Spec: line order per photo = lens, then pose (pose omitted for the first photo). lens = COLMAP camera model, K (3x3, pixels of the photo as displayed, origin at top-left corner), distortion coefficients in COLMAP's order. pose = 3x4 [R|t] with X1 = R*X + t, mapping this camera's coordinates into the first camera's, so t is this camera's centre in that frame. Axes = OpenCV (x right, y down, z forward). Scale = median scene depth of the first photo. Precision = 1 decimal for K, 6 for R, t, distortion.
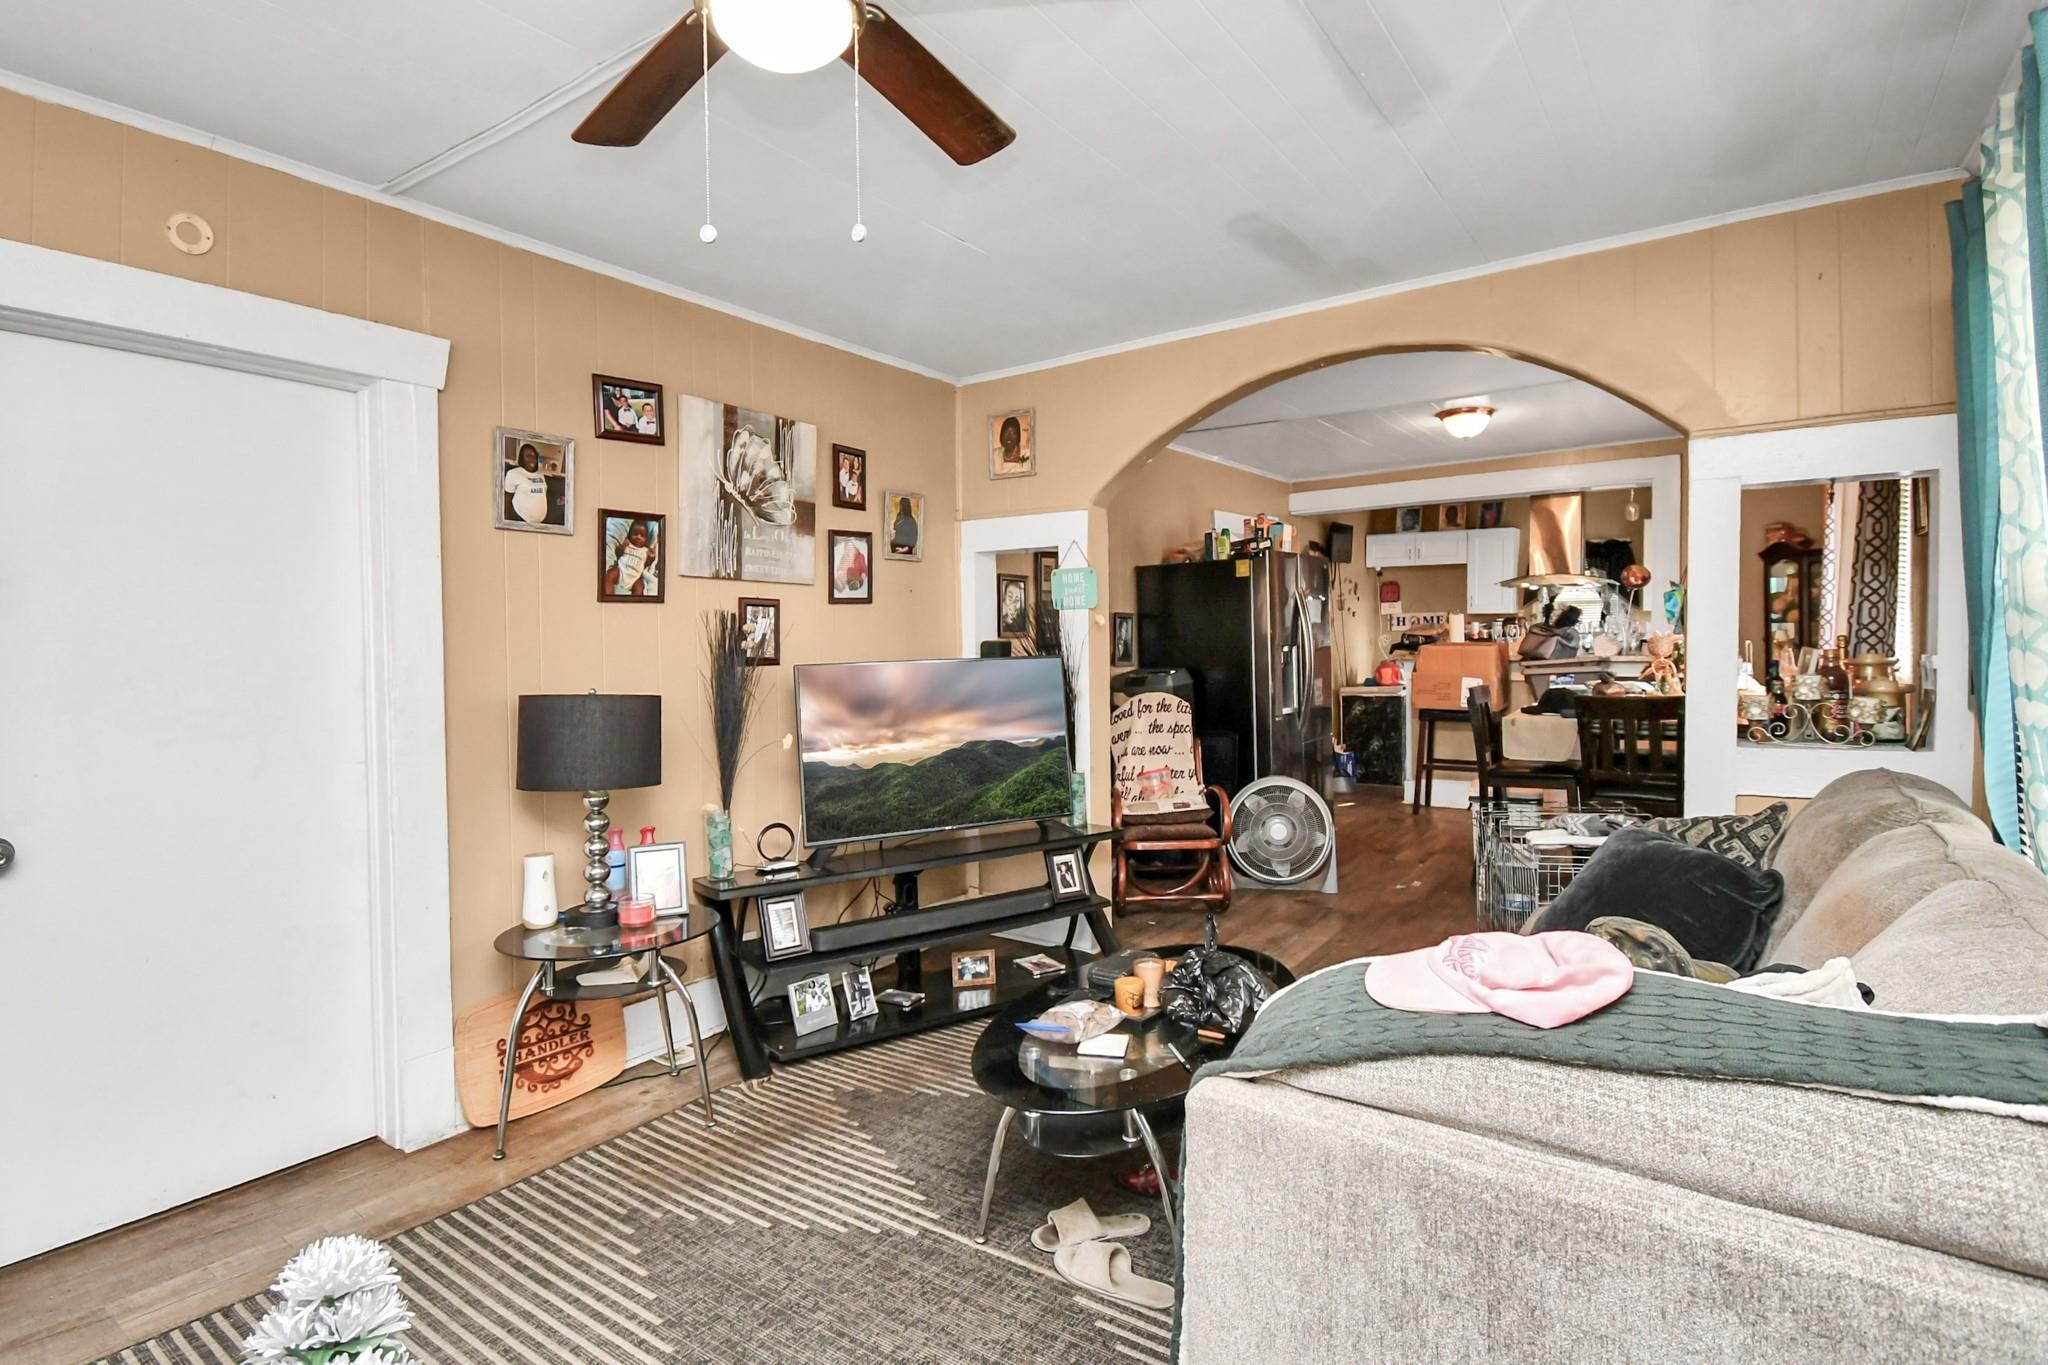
lens RADIAL K [[963.4, 0, 1019.6], [0, 963.4, 667.9], [0, 0, 1]] dist [-0.011260, -0.010931]
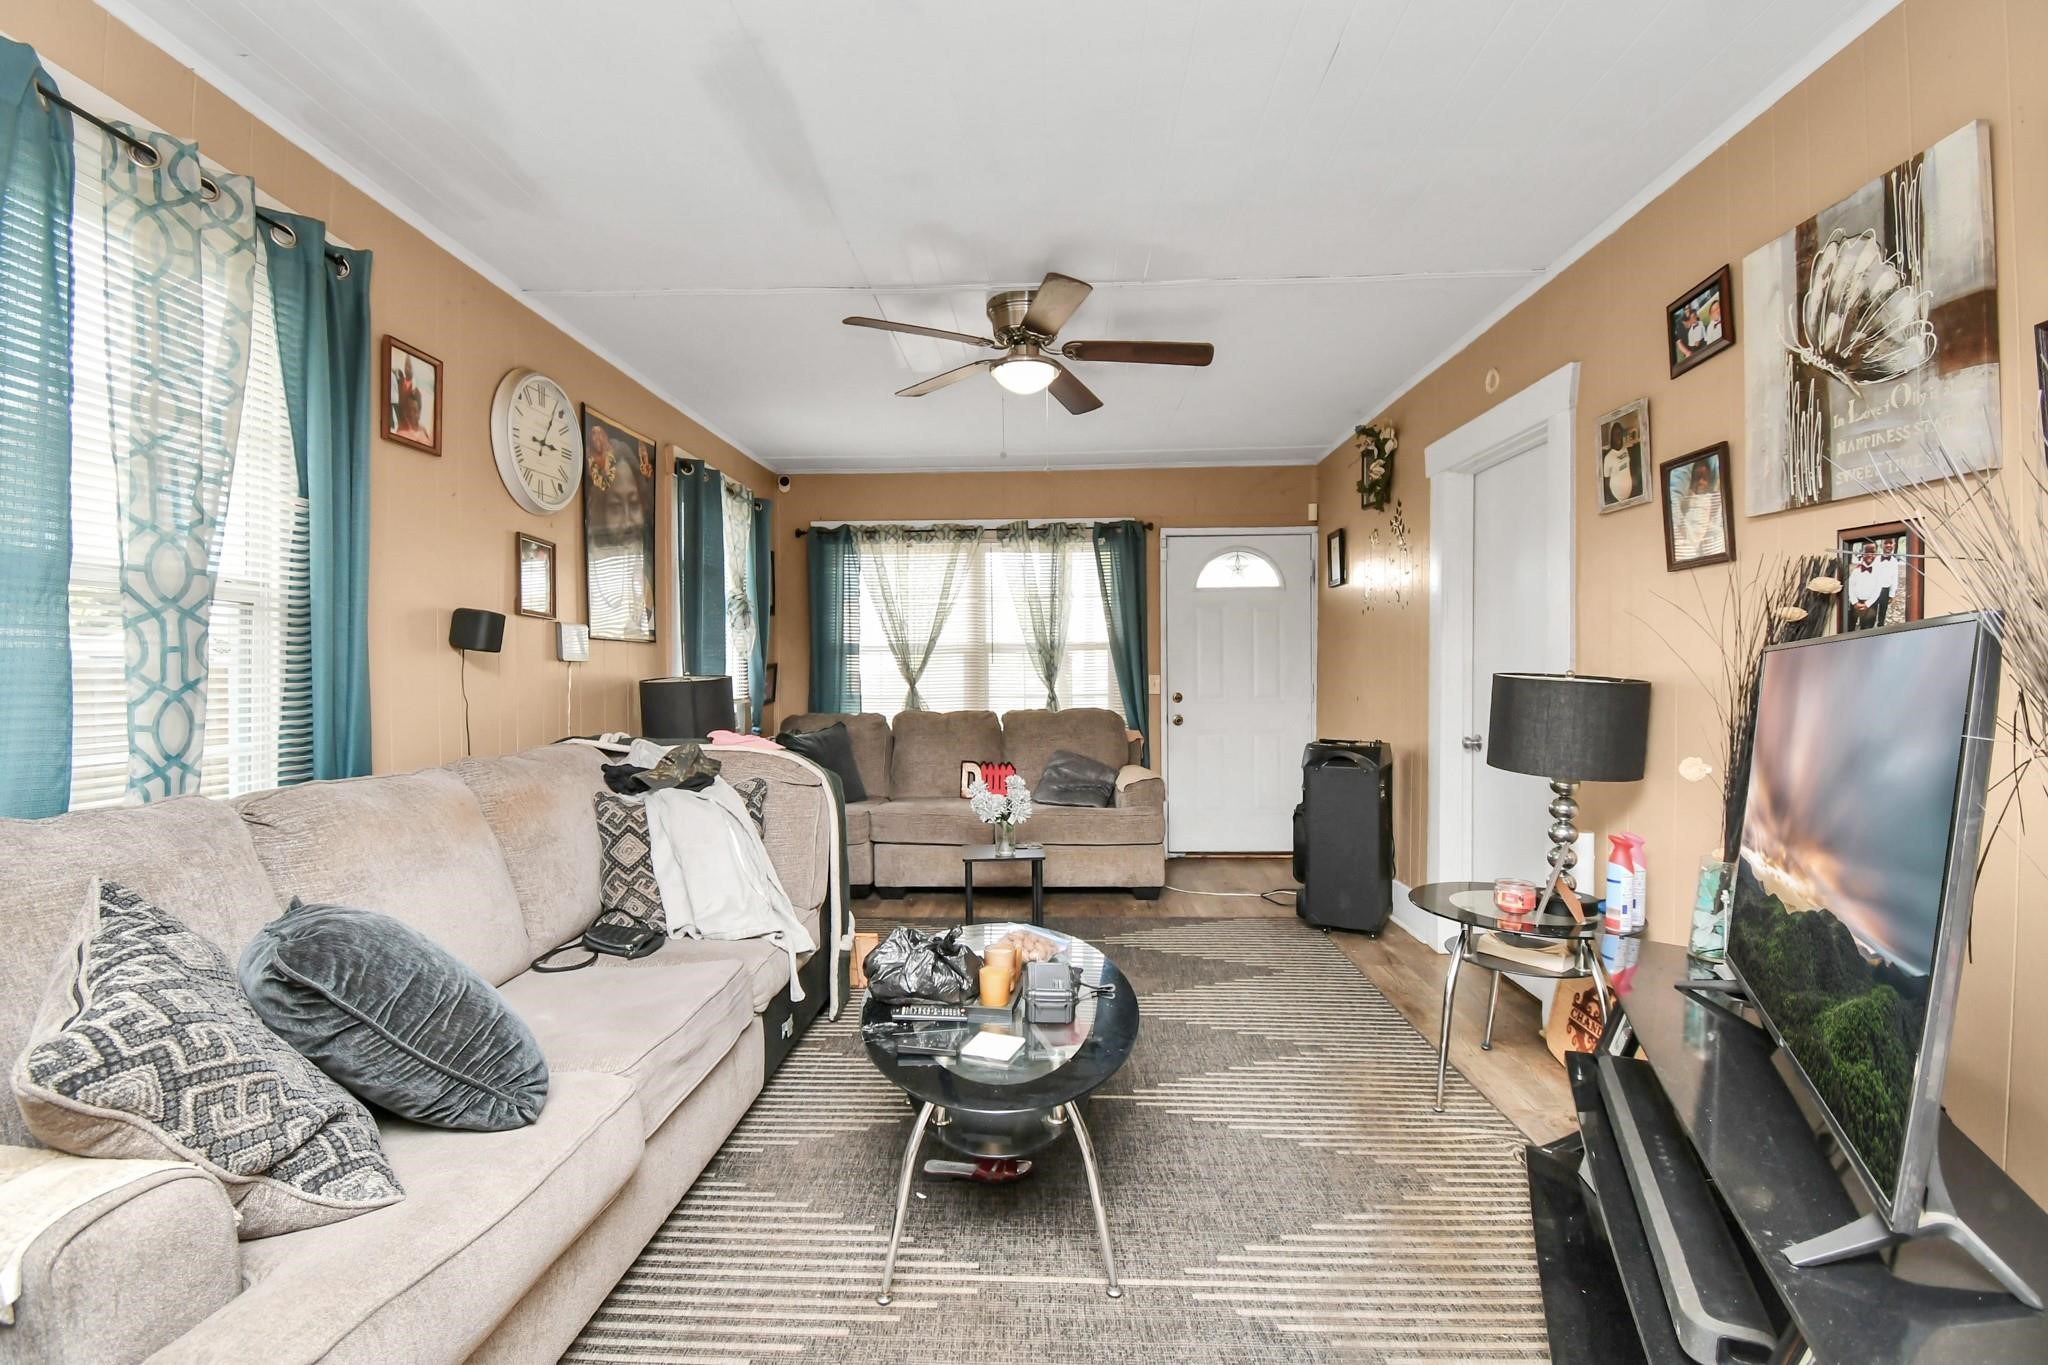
lens RADIAL K [[963.4, 0, 1022.0], [0, 963.4, 675.4], [0, 0, 1]] dist [-0.011260, -0.010931]
pose [[-0.842906, 0.014600, -0.537863, 0.446827], [-0.005553, 0.999343, 0.035828, -0.003724], [0.538033, 0.033187, -0.842270, 1.251389]]
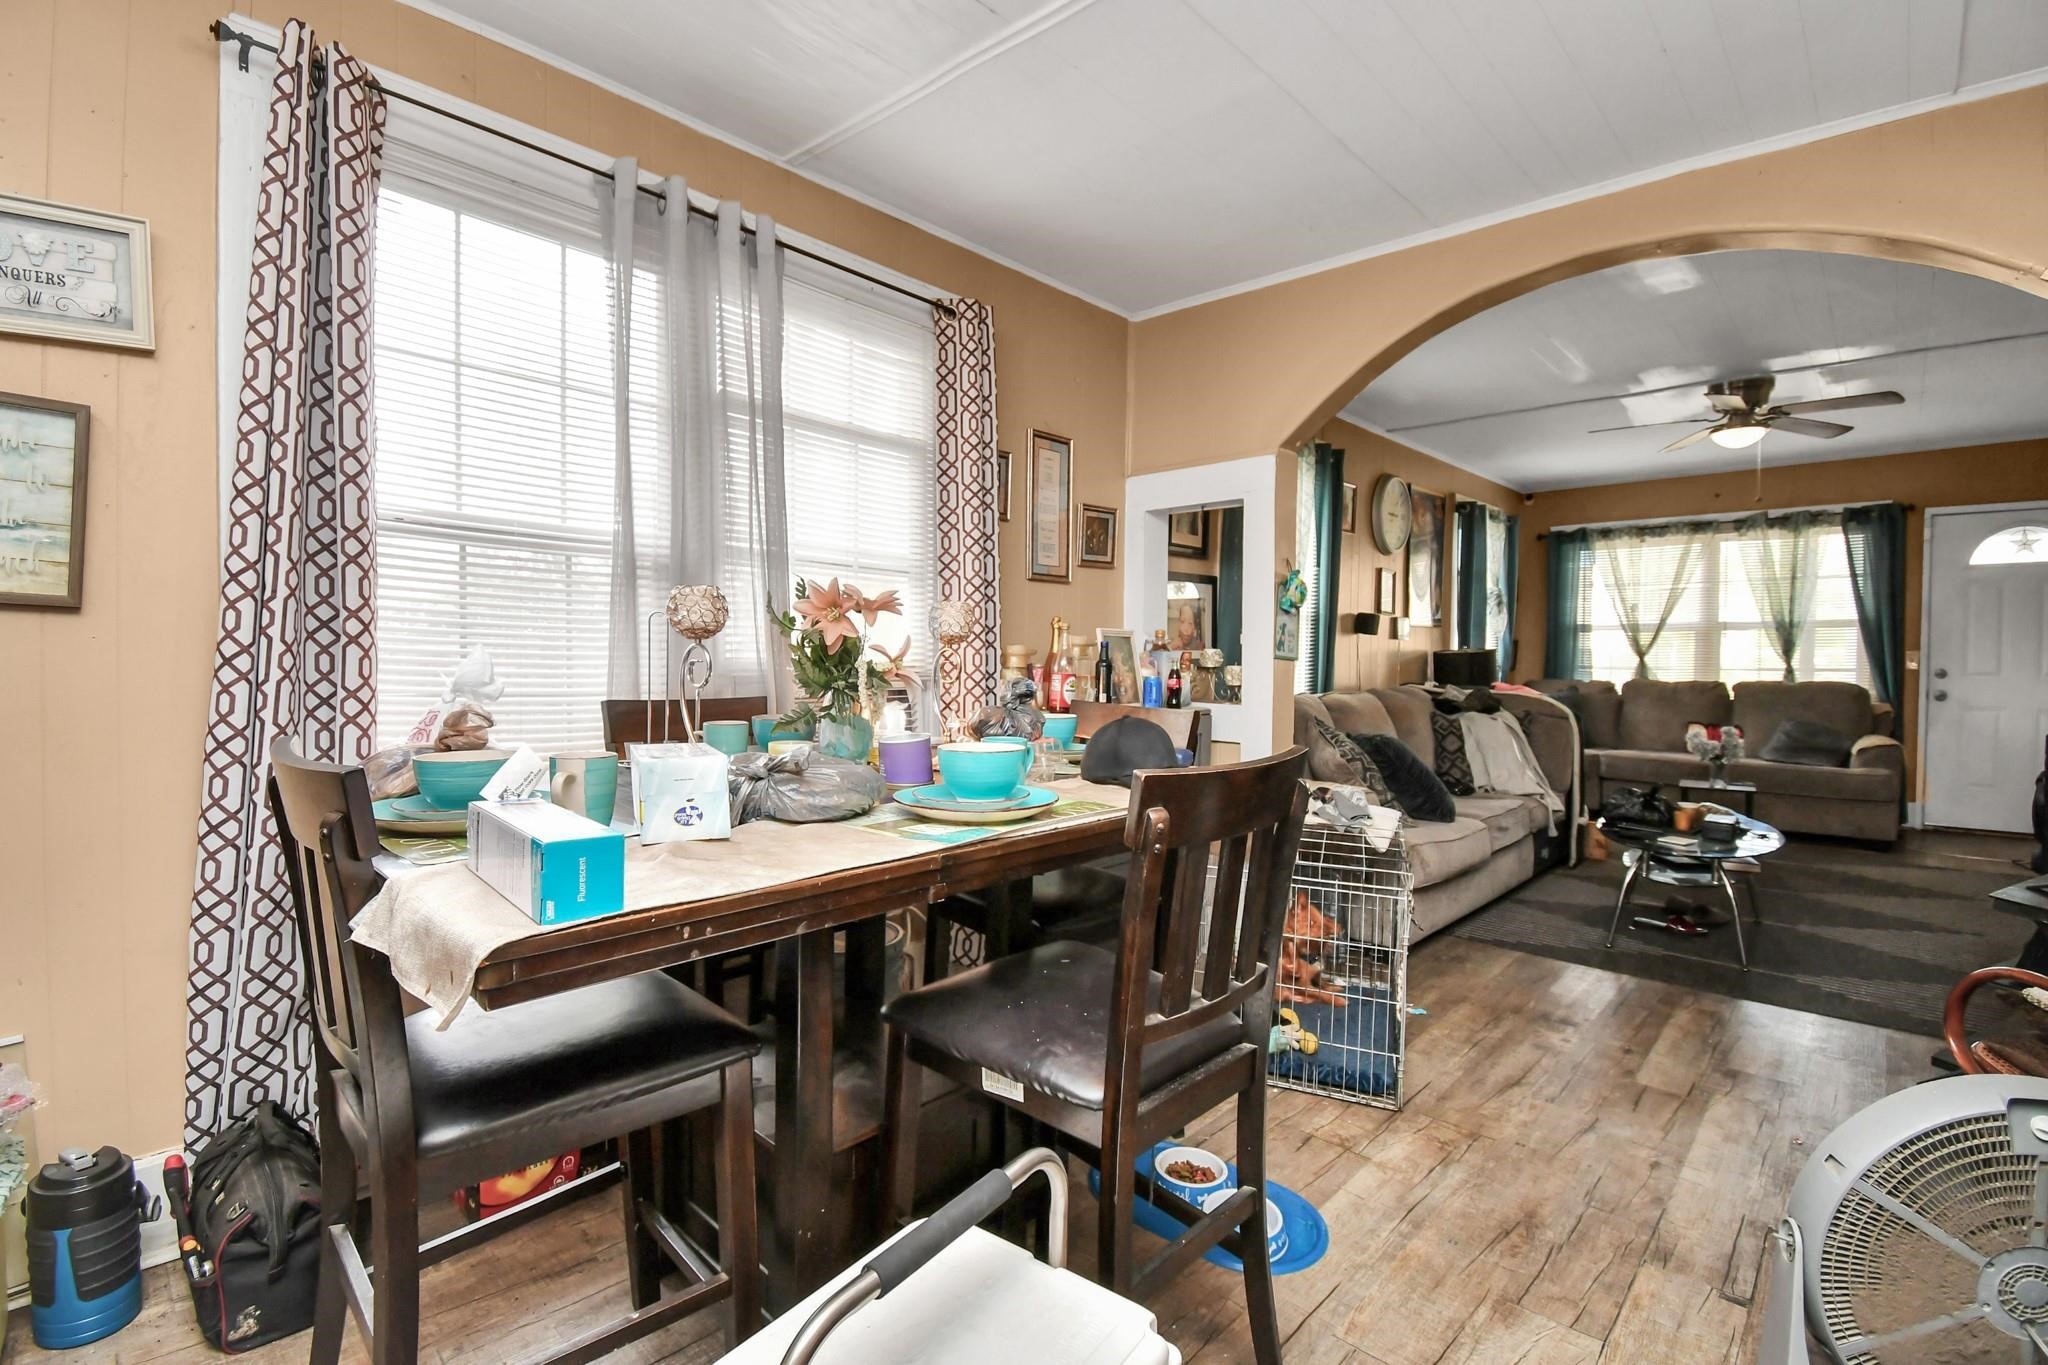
lens RADIAL K [[963.4, 0, 1010.8], [0, 963.4, 690.6], [0, 0, 1]] dist [-0.011260, -0.010931]
pose [[-0.990999, 0.003328, 0.133831, 0.706959], [0.013339, 0.997171, 0.073979, -0.020736], [-0.133206, 0.075098, -0.988239, 1.811092]]
